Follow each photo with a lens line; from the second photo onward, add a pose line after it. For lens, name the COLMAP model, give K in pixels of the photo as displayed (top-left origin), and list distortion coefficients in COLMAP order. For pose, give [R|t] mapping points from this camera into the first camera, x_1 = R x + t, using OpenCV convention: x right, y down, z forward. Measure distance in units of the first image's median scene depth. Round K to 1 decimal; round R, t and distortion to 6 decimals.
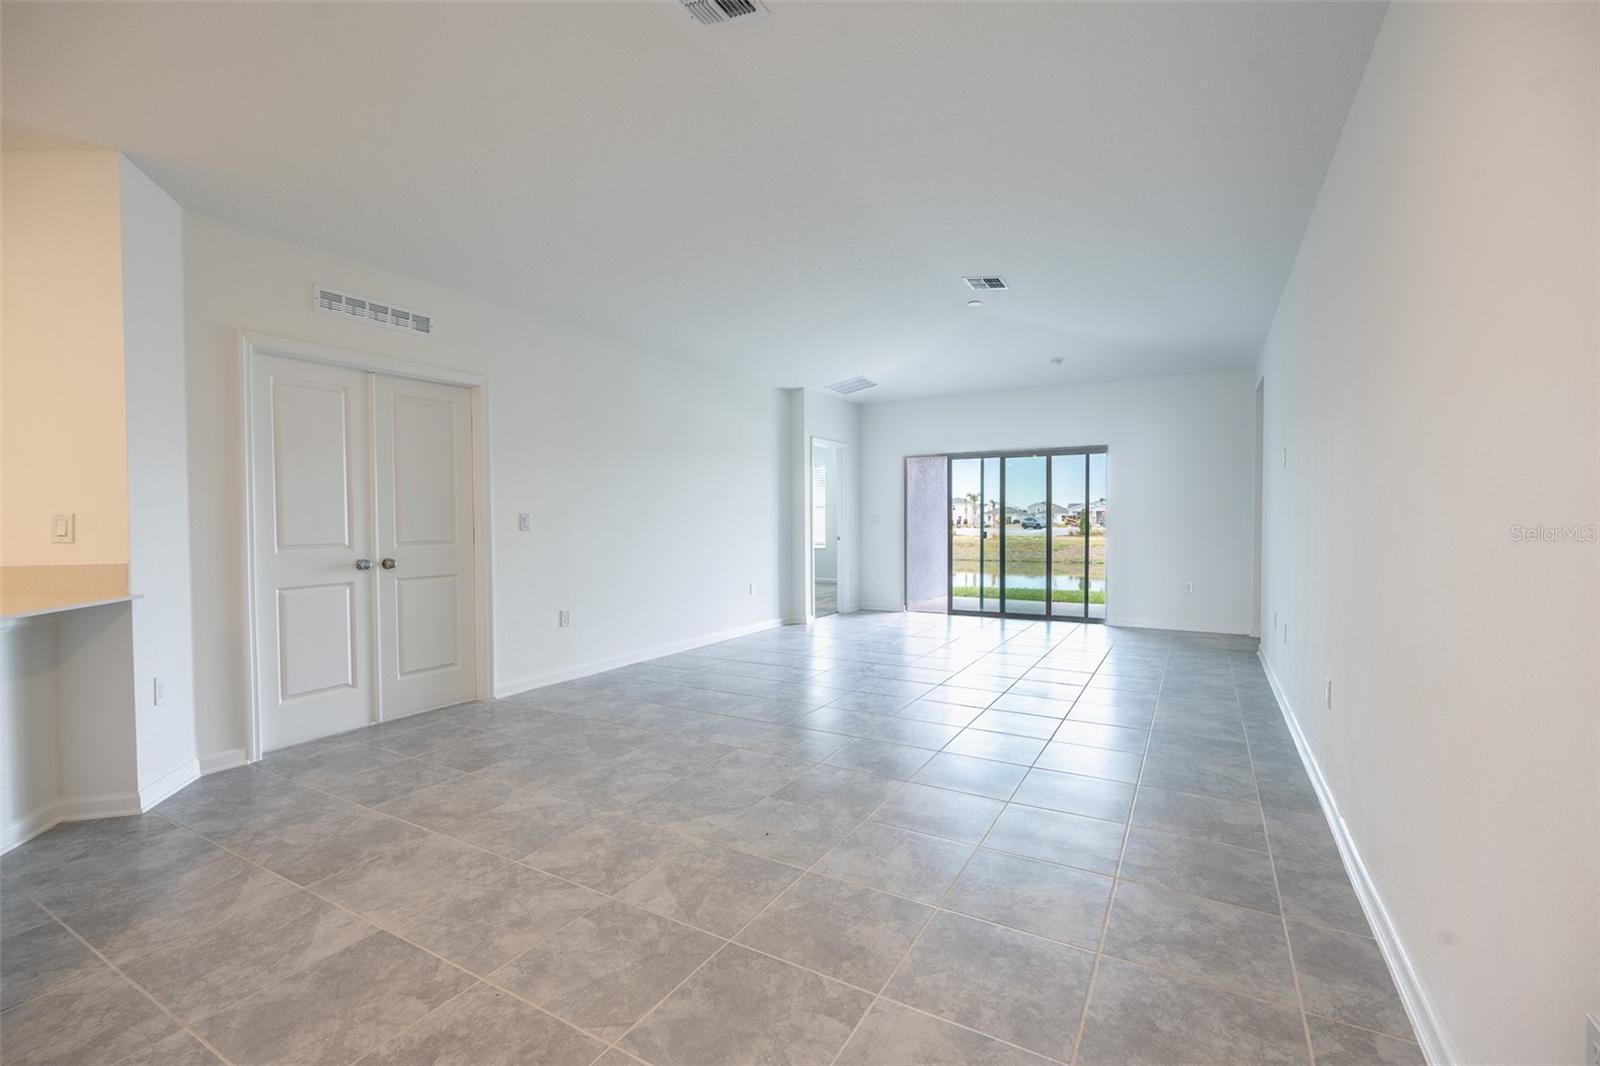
lens RADIAL K [[701.5, 0, 800.3], [0, 701.5, 531.6], [0, 0, 1]] dist [-0.003747, -0.000931]
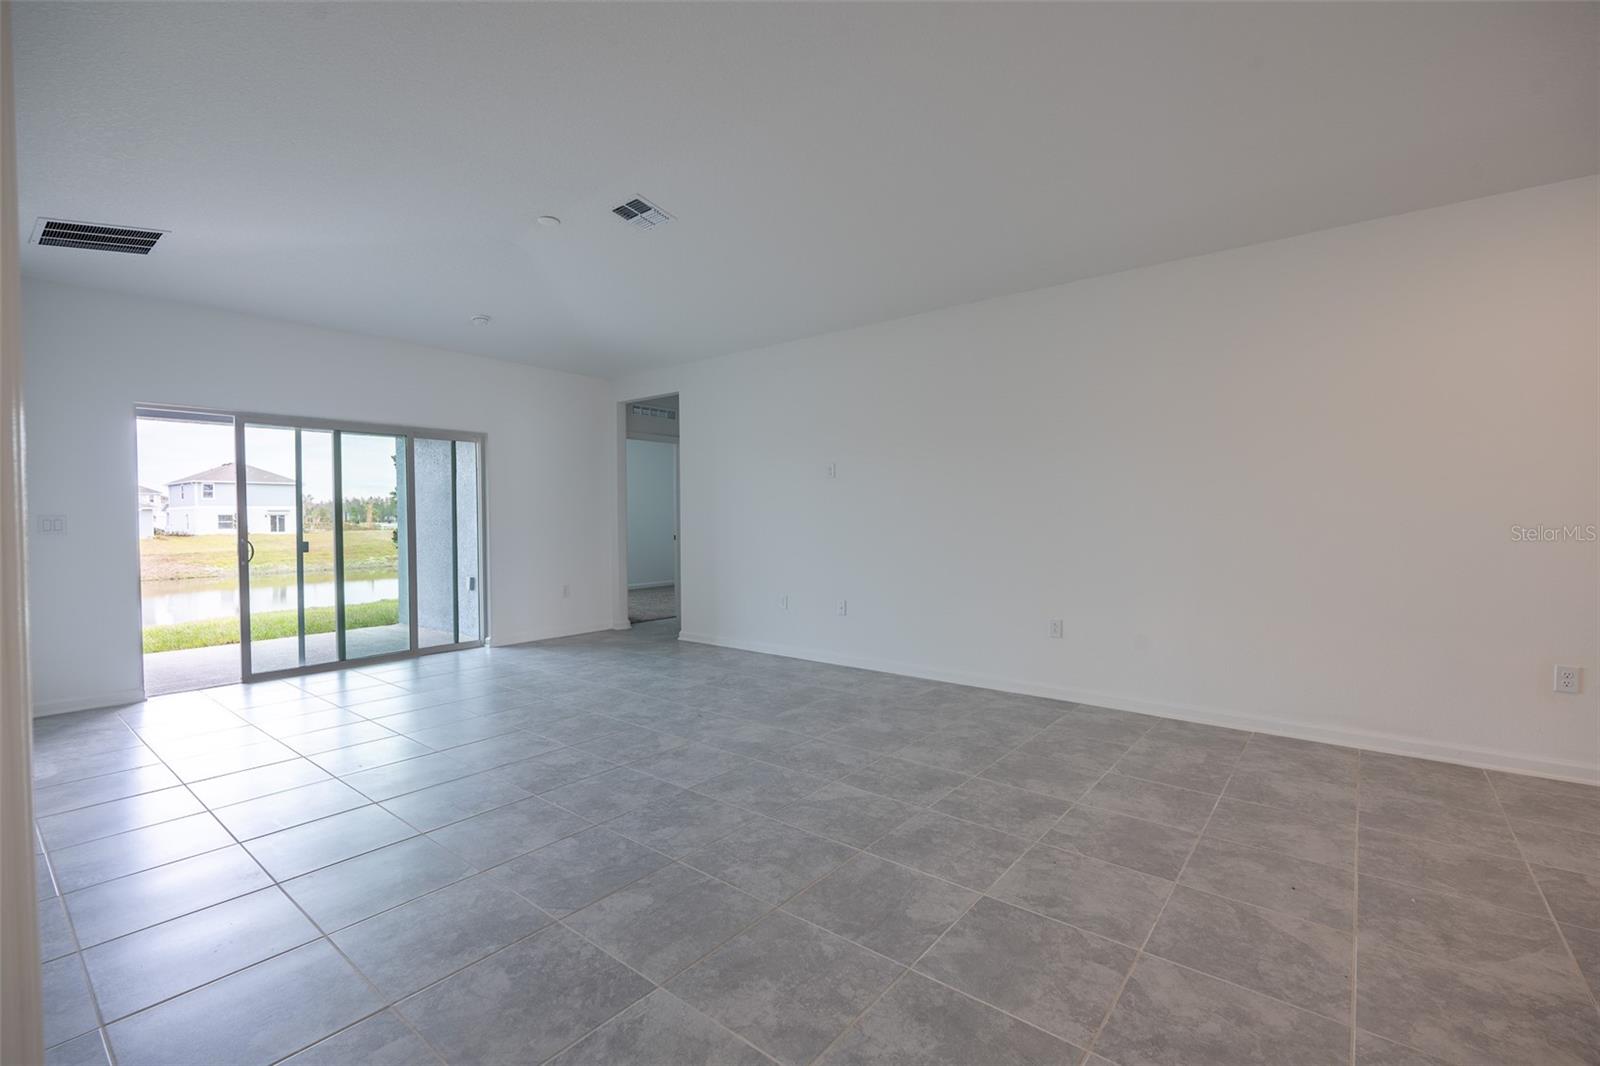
lens RADIAL K [[701.5, 0, 797.4], [0, 701.5, 524.2], [0, 0, 1]] dist [-0.003747, -0.000931]
pose [[0.166208, -0.009908, 0.986041, -0.744259], [0.028459, 0.999581, 0.005247, -0.018771], [-0.985680, 0.027189, 0.166420, 1.107227]]
